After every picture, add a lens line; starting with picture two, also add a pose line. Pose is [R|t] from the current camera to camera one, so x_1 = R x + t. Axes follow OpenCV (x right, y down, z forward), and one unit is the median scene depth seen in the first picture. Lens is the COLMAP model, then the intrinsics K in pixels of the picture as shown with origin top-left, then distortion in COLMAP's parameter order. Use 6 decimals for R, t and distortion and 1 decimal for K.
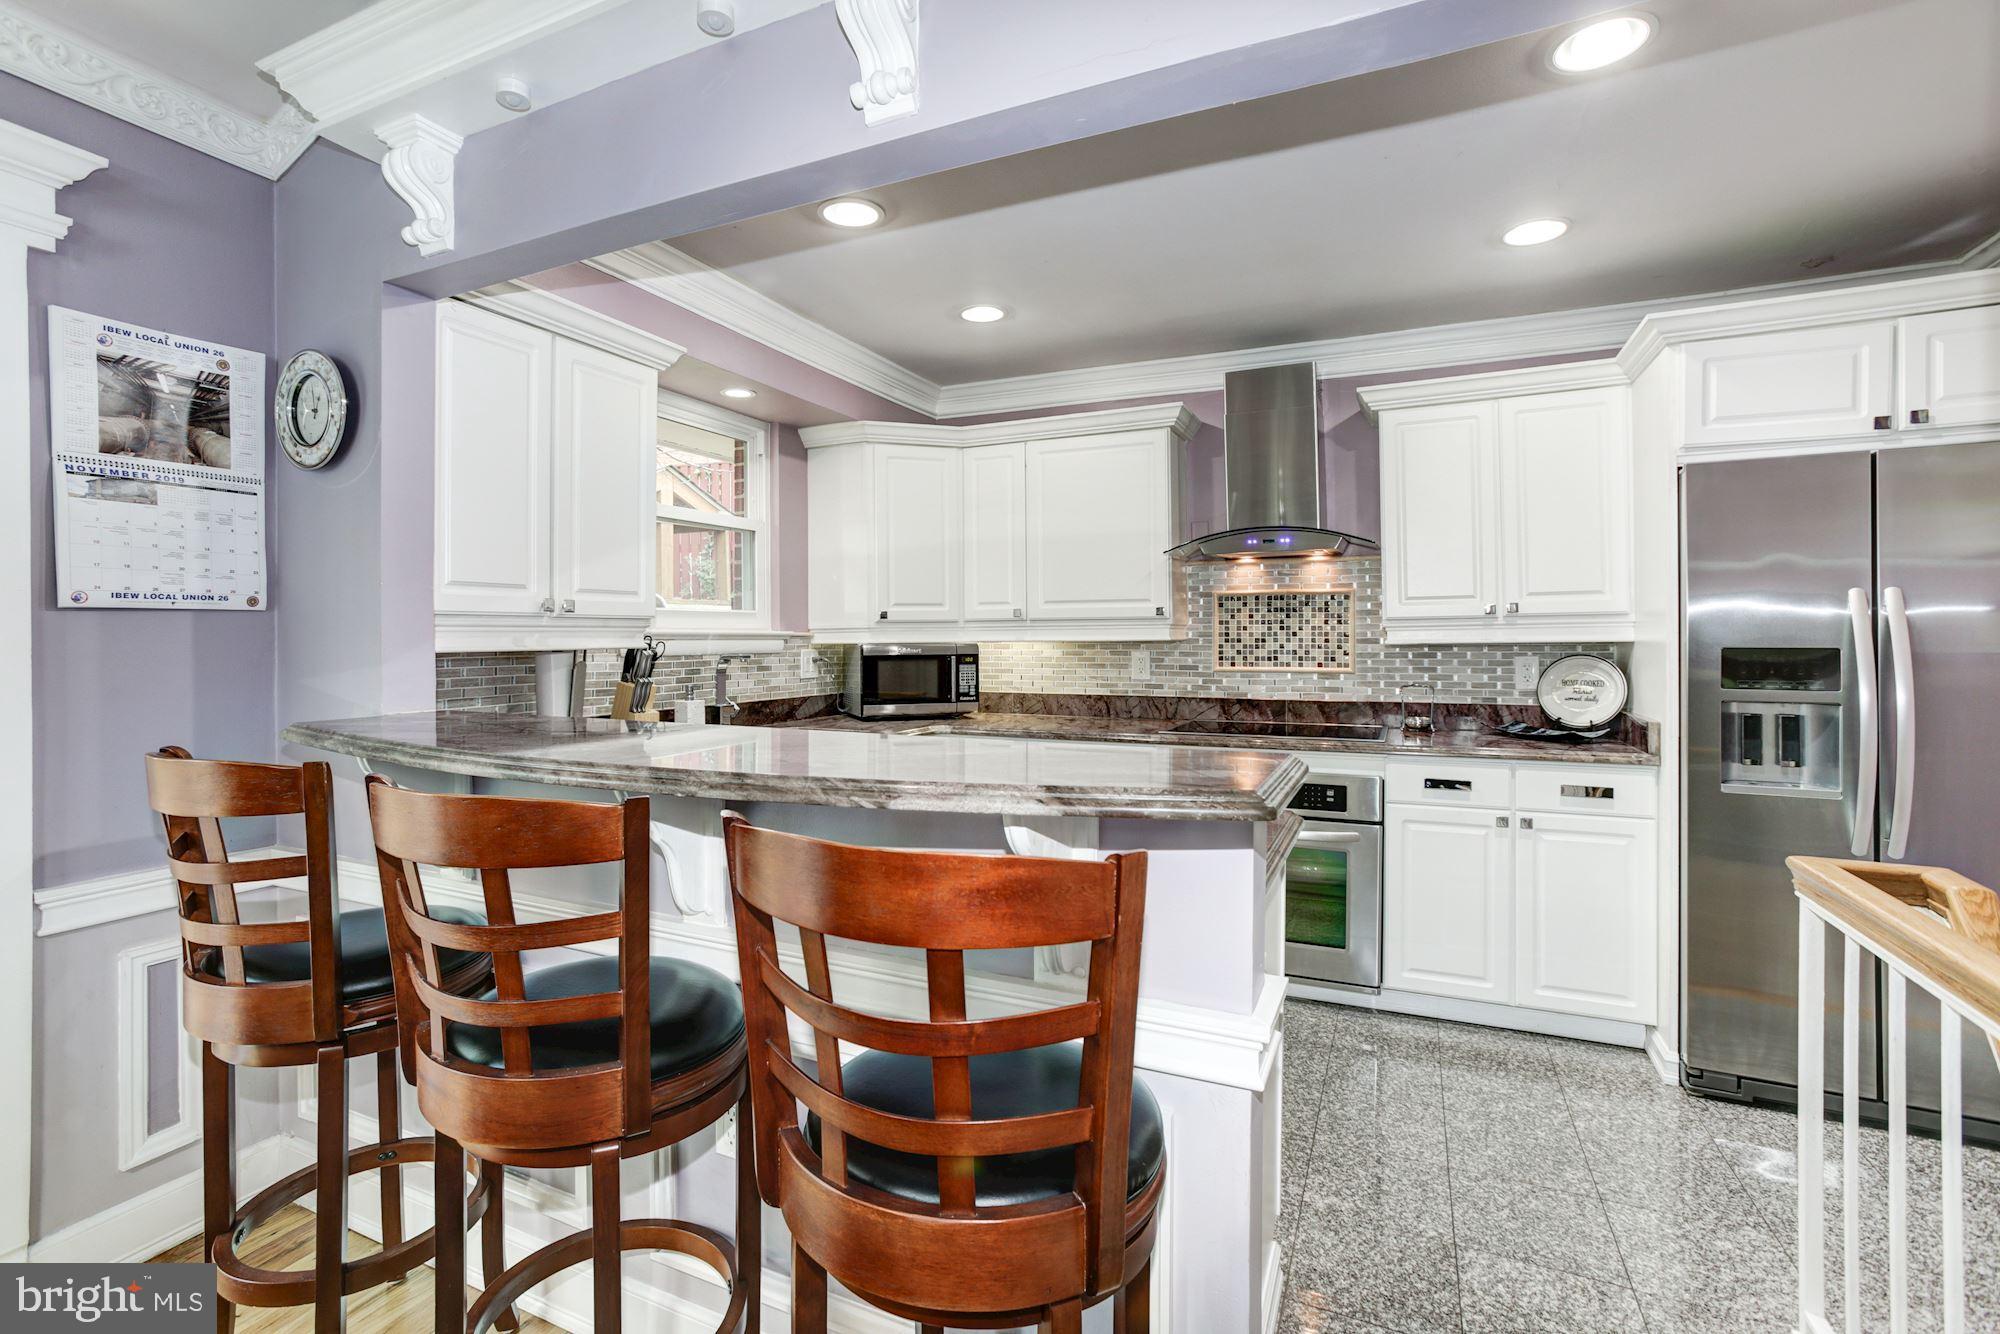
lens RADIAL K [[930.5, 0, 979.5], [0, 930.5, 640.5], [0, 0, 1]] dist [-0.002207, 0.000249]
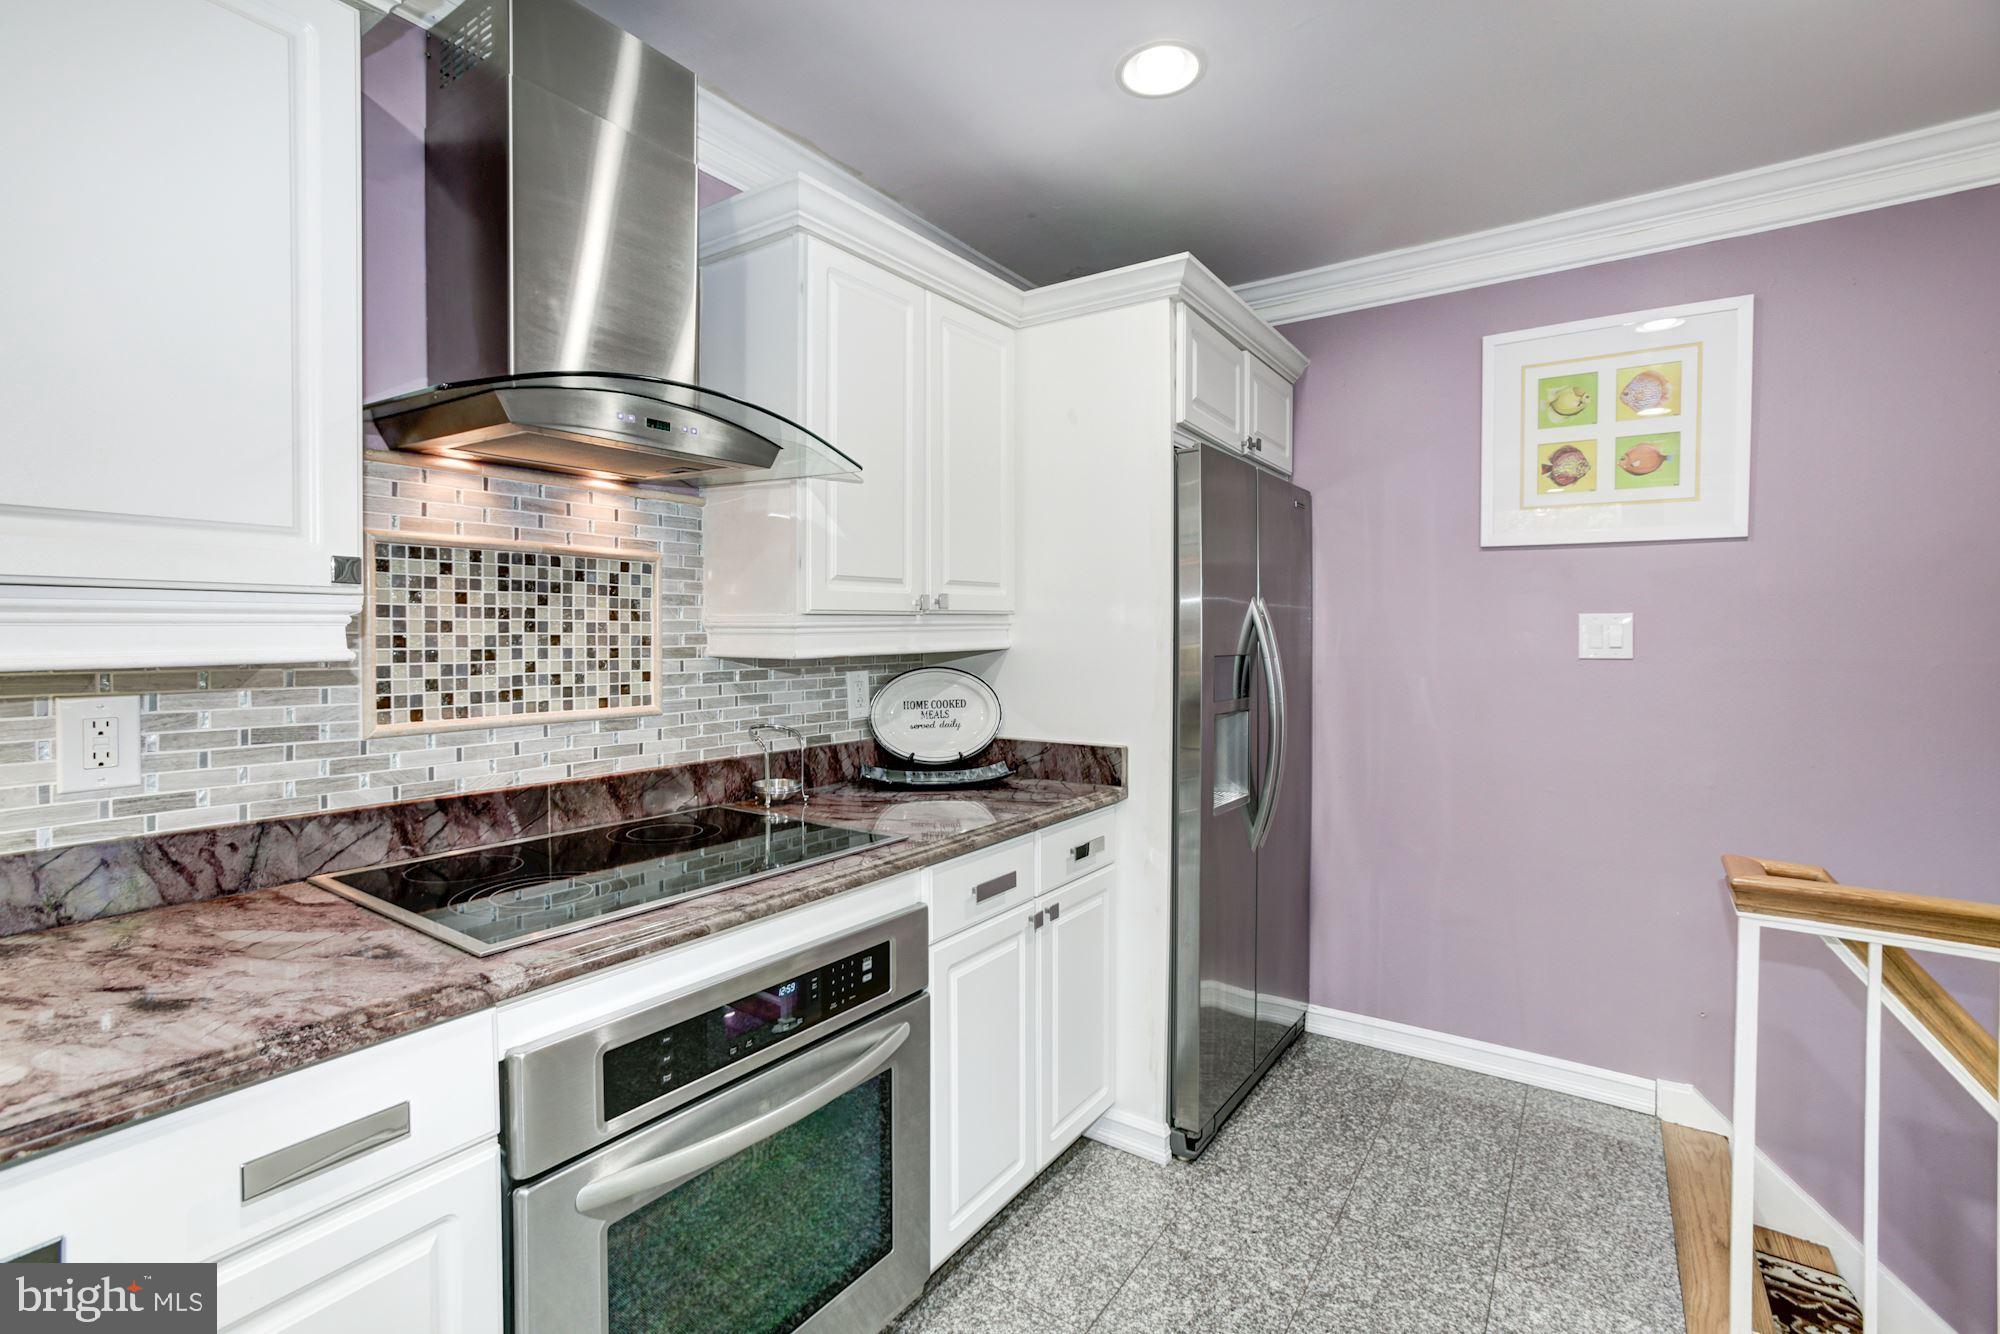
lens RADIAL K [[961.6, 0, 1025.7], [0, 961.6, 649.9], [0, 0, 1]] dist [-0.029953, 0.026679]
pose [[0.169830, -0.017752, 0.985314, -0.091233], [-0.002765, 0.999825, 0.018490, -0.011486], [-0.985470, -0.005865, 0.169751, 0.688293]]
